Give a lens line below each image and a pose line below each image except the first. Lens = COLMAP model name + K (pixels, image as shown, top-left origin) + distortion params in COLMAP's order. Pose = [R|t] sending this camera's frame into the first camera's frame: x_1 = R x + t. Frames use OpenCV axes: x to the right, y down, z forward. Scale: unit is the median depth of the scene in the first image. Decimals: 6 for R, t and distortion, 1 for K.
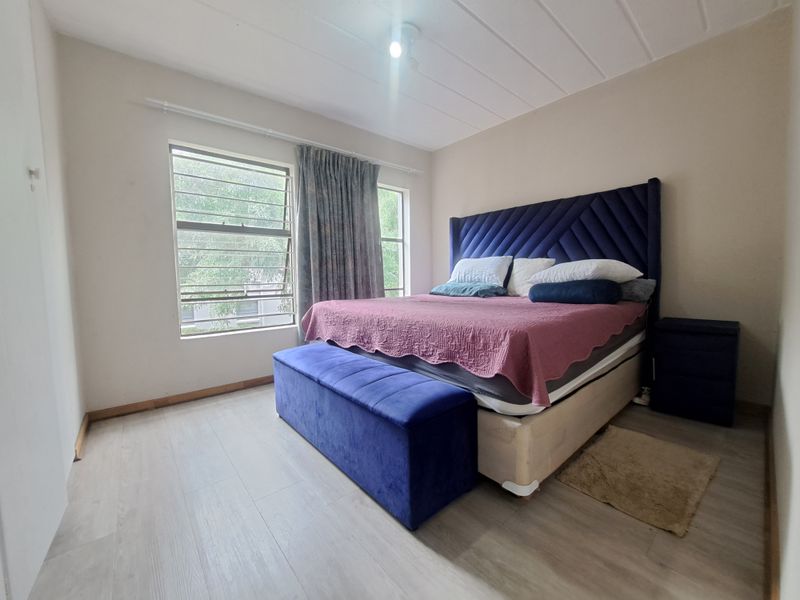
lens RADIAL K [[320.6, 0, 392.1], [0, 320.6, 299.9], [0, 0, 1]] dist [-0.020212, 0.000687]
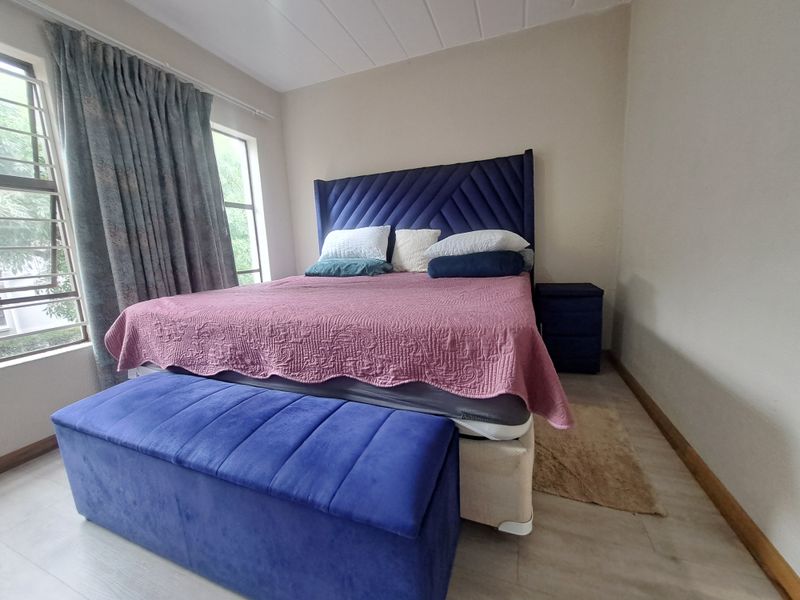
lens RADIAL K [[320.6, 0, 392.1], [0, 320.6, 299.9], [0, 0, 1]] dist [-0.020212, 0.000687]
pose [[0.873304, -0.103678, 0.476016, -0.090342], [0.065310, 0.993188, 0.096500, -0.024669], [-0.482778, -0.053185, 0.874126, 0.244098]]
